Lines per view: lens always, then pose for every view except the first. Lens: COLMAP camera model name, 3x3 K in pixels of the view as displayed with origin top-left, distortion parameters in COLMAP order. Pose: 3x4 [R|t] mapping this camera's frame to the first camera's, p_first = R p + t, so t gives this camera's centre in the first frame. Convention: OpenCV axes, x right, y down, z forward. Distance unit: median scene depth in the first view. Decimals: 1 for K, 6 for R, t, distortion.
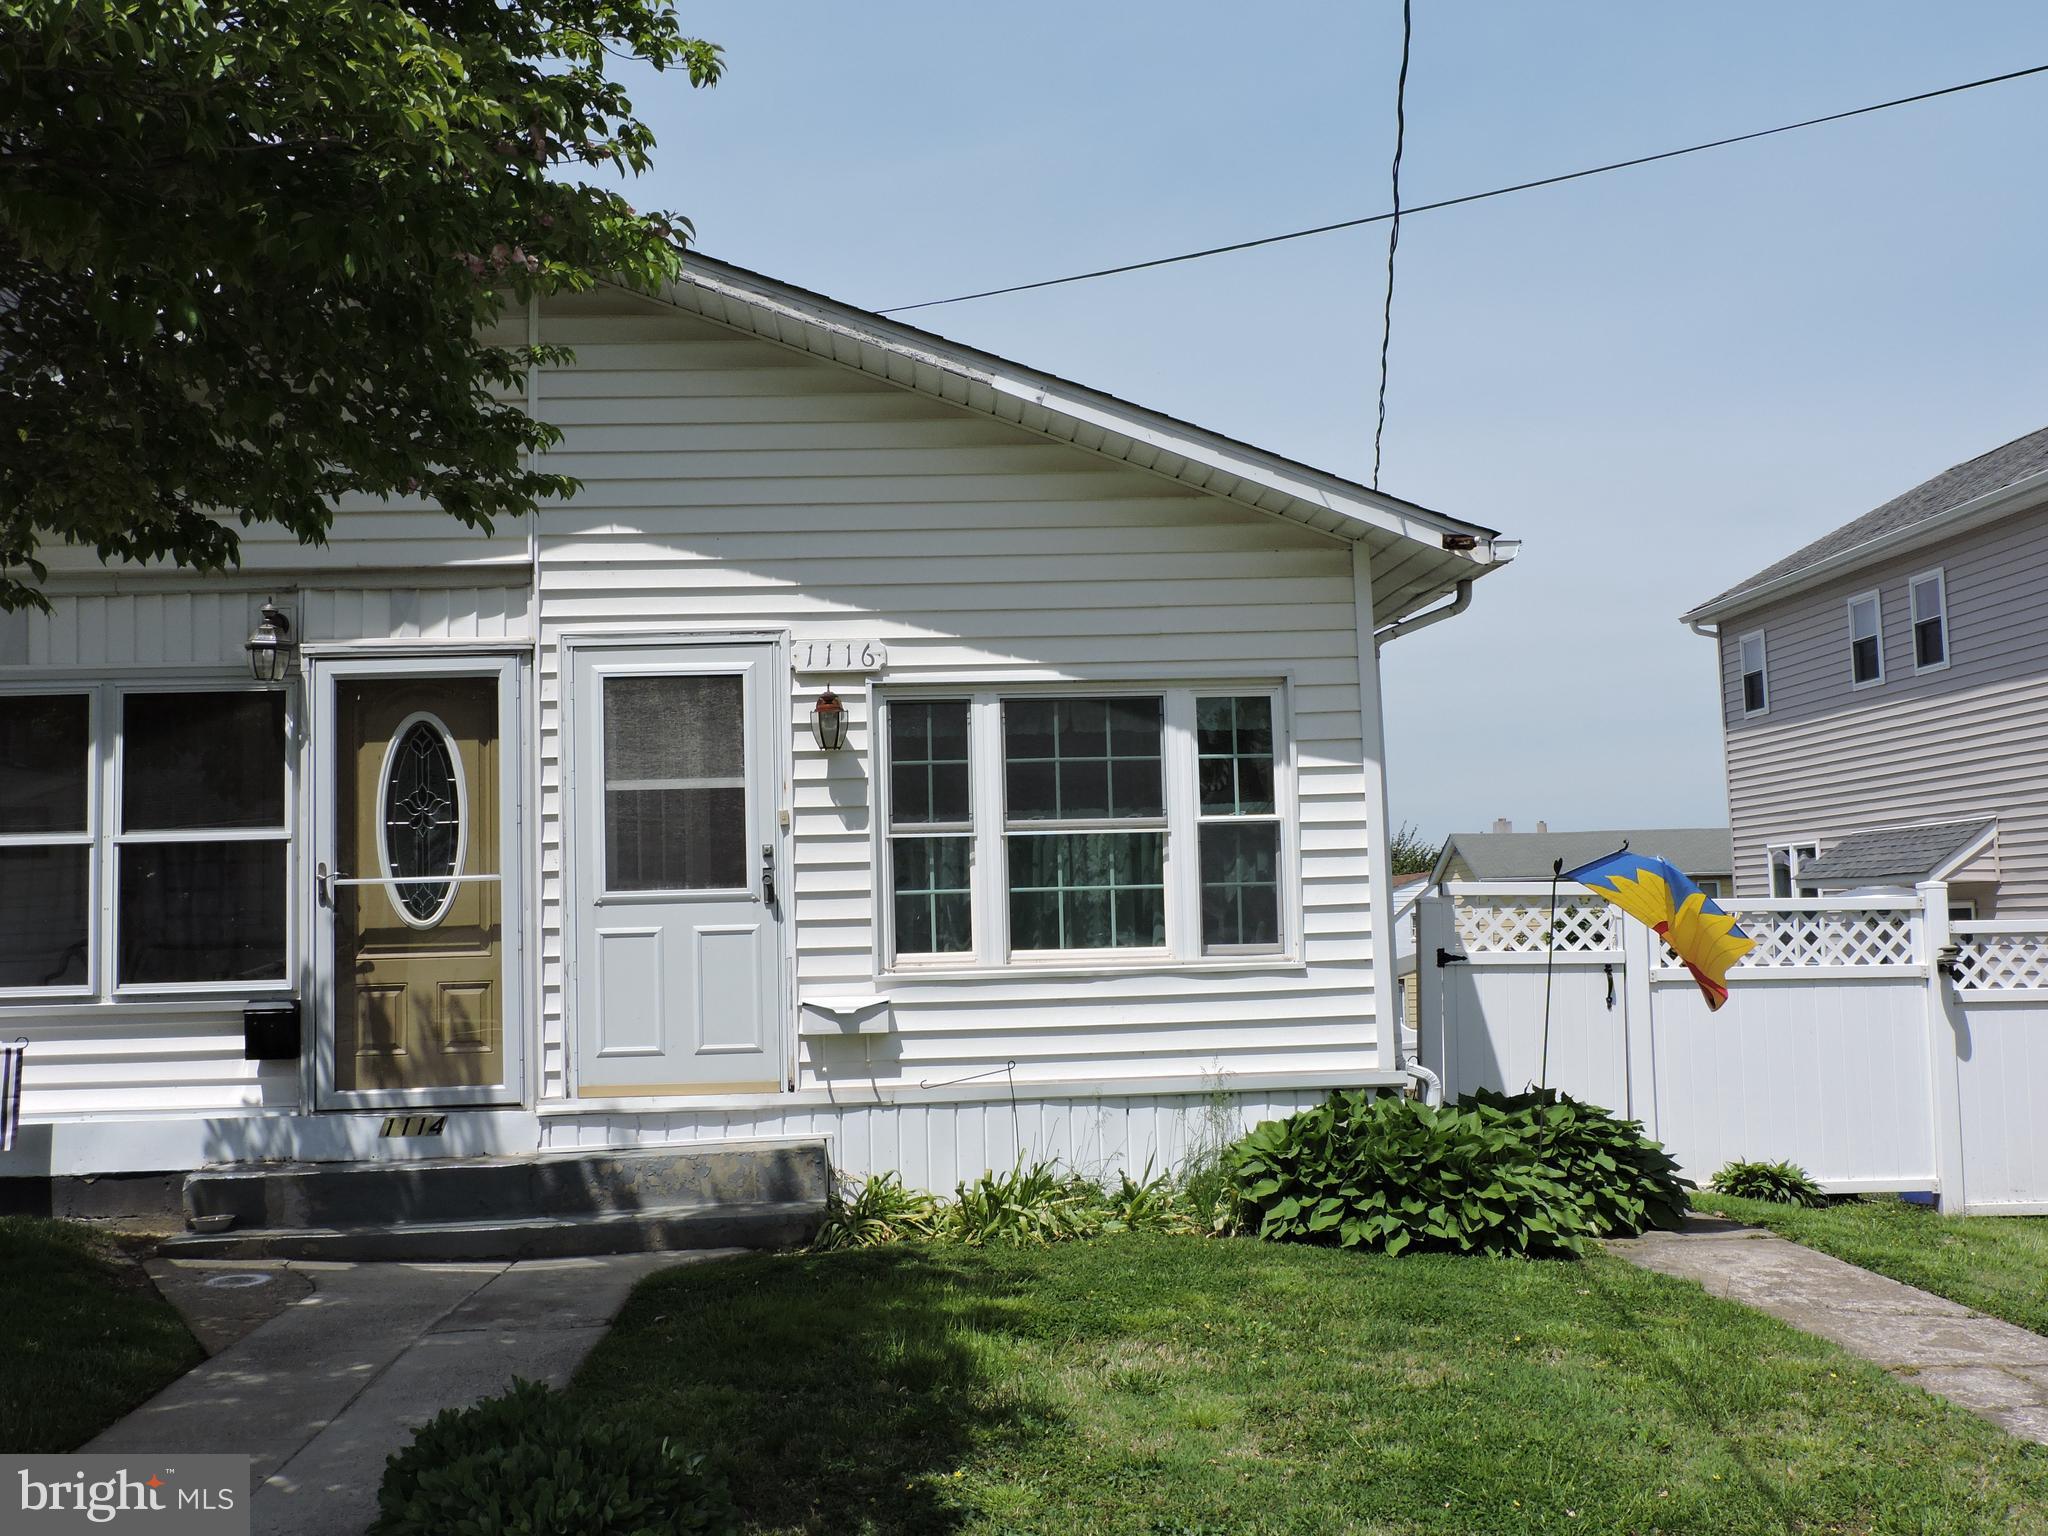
lens RADIAL K [[1968.6, 0, 1024.0], [0, 1968.6, 768.0], [0, 0, 1]] dist [-0.013779, -0.013107]
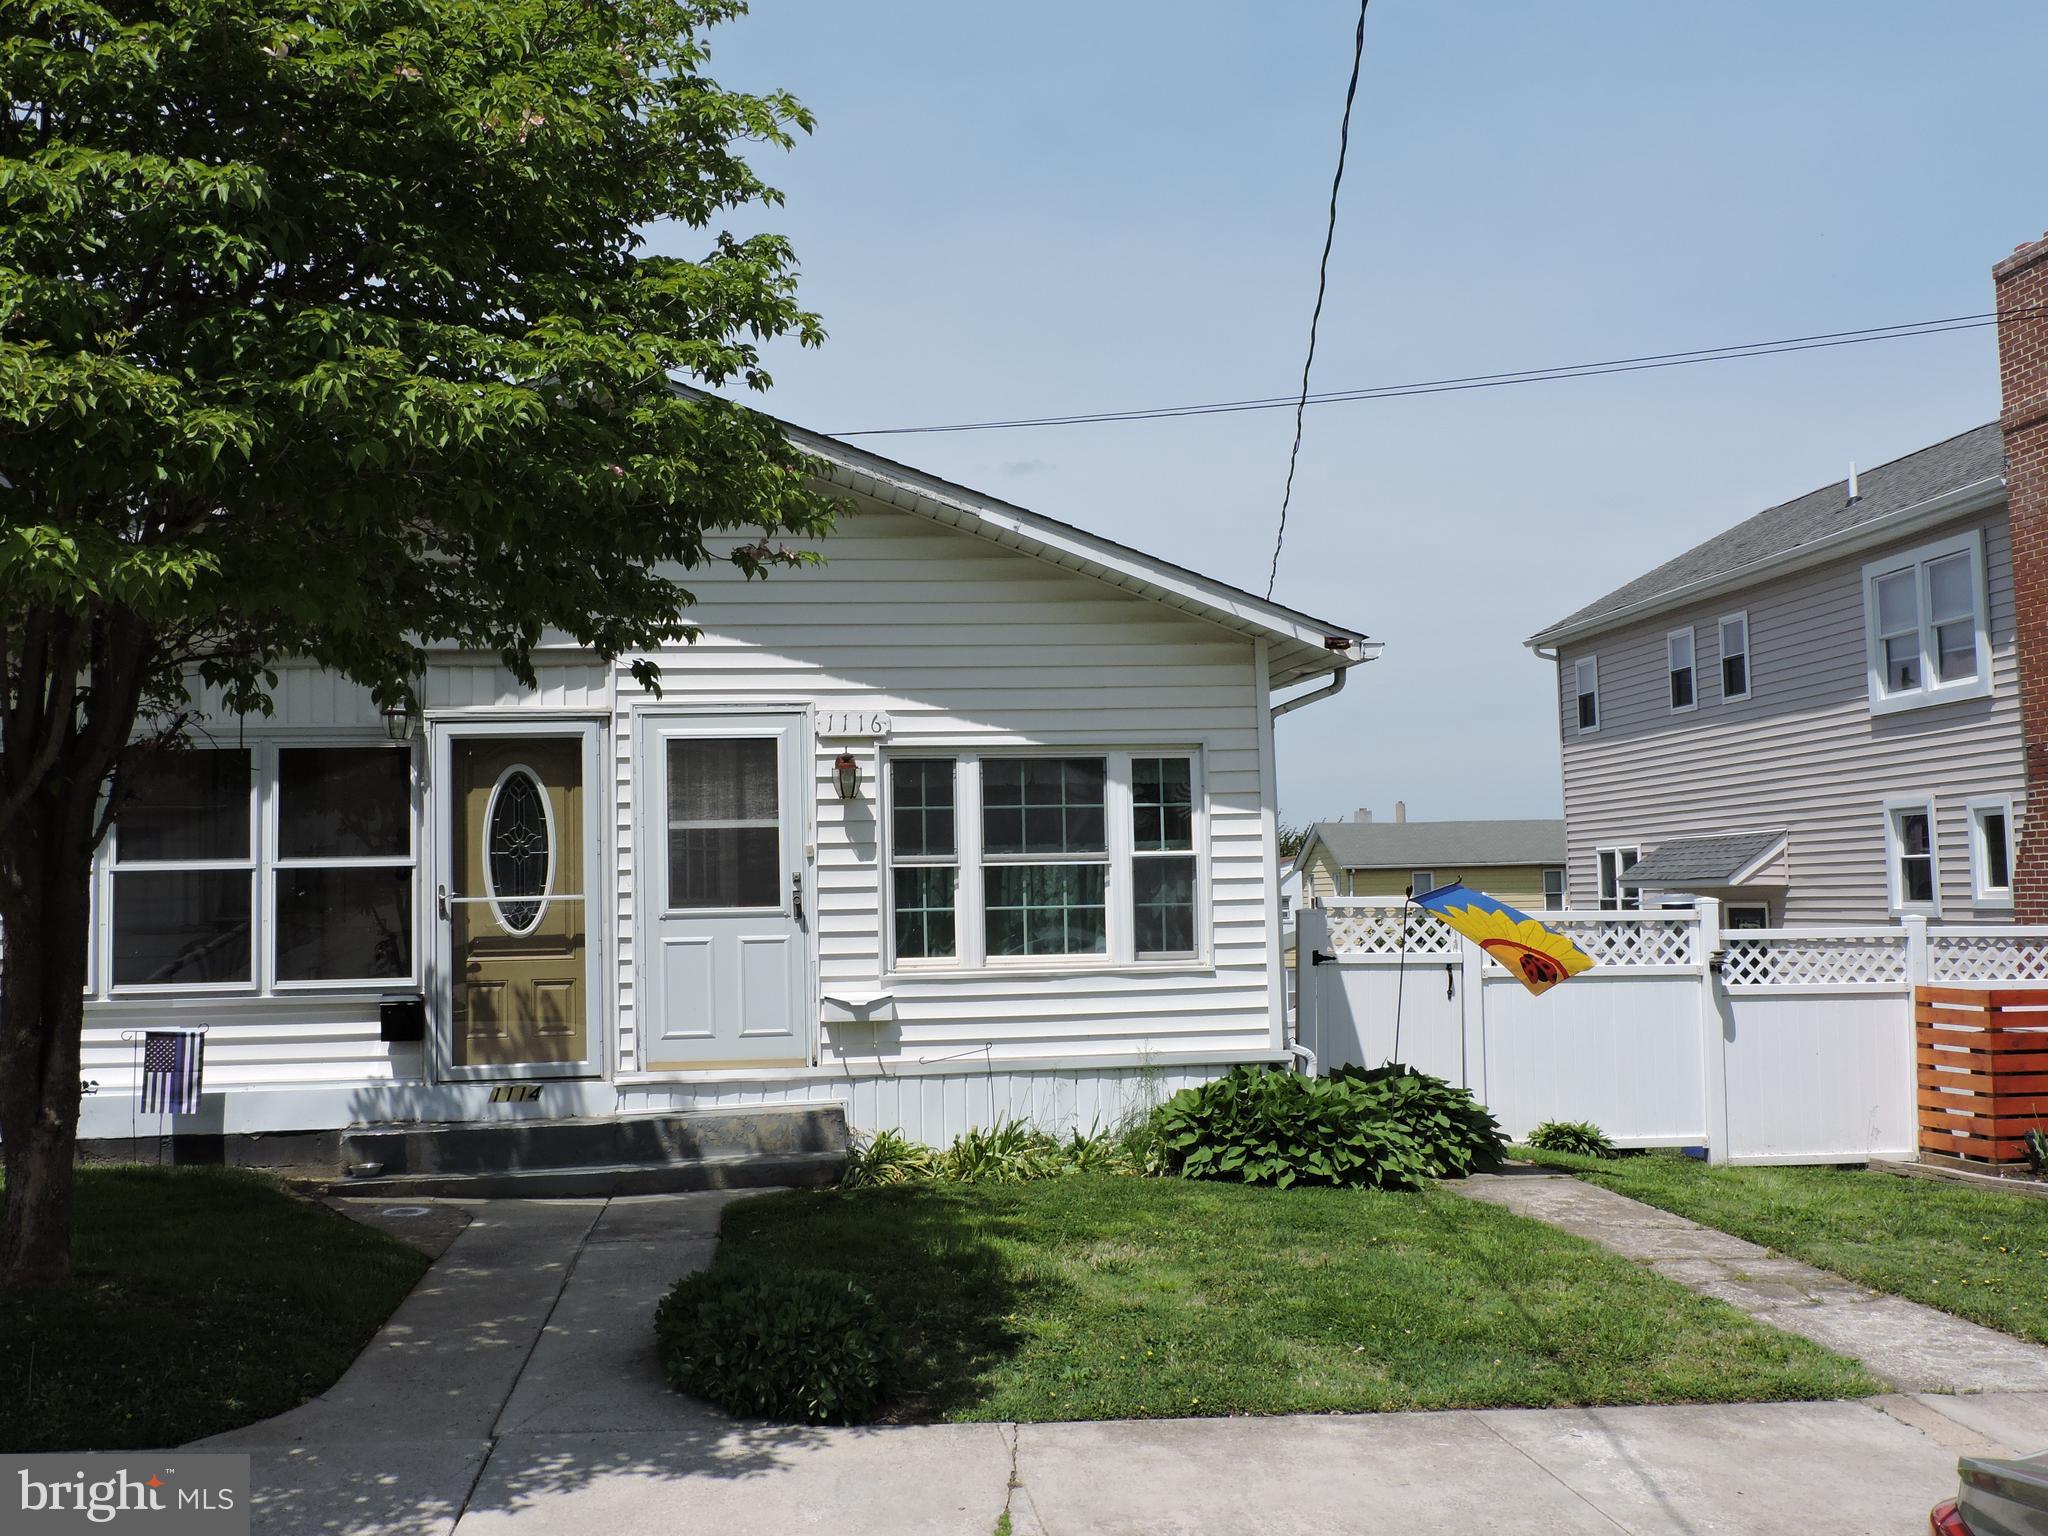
lens RADIAL K [[1968.6, 0, 1024.0], [0, 1968.6, 768.0], [0, 0, 1]] dist [-0.013779, -0.013107]
pose [[0.997618, 0.010038, 0.068244, -0.071323], [-0.010864, 0.999872, 0.011752, -0.044990], [-0.068117, -0.012466, 0.997599, -0.277163]]
